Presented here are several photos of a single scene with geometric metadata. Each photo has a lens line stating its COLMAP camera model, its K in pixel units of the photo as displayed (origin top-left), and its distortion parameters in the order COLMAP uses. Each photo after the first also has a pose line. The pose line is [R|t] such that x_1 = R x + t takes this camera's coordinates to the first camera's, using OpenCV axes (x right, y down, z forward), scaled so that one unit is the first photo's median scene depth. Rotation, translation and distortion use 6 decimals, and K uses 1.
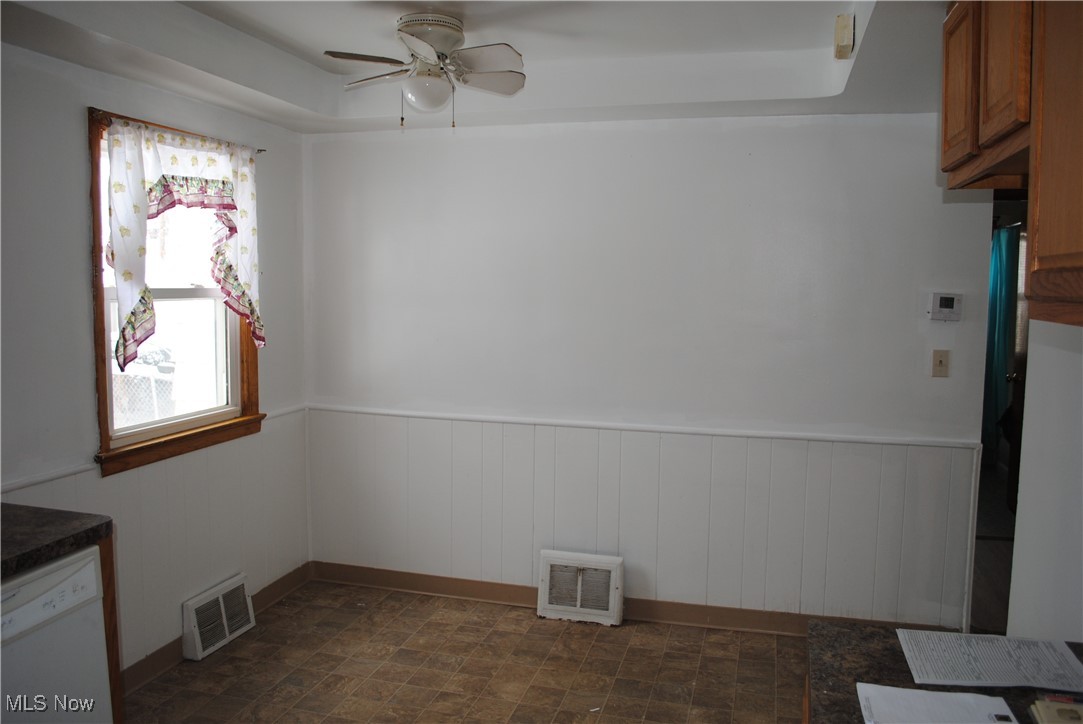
lens RADIAL K [[862.8, 0, 540.5], [0, 862.8, 360.9], [0, 0, 1]] dist [-0.073641, -0.003136]
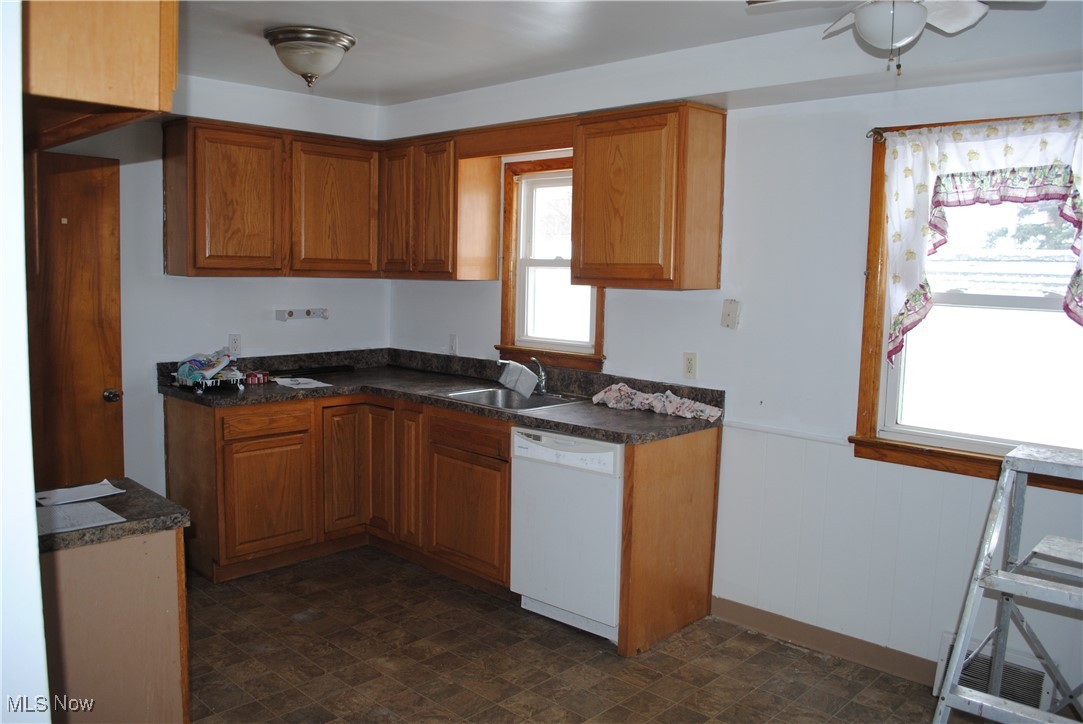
lens RADIAL K [[862.8, 0, 542.0], [0, 862.8, 361.3], [0, 0, 1]] dist [-0.073641, -0.003136]
pose [[-0.494411, 0.073630, -0.866104, 0.598404], [-0.103067, 0.984411, 0.142522, -0.096322], [0.863096, 0.159731, -0.479115, 1.046014]]
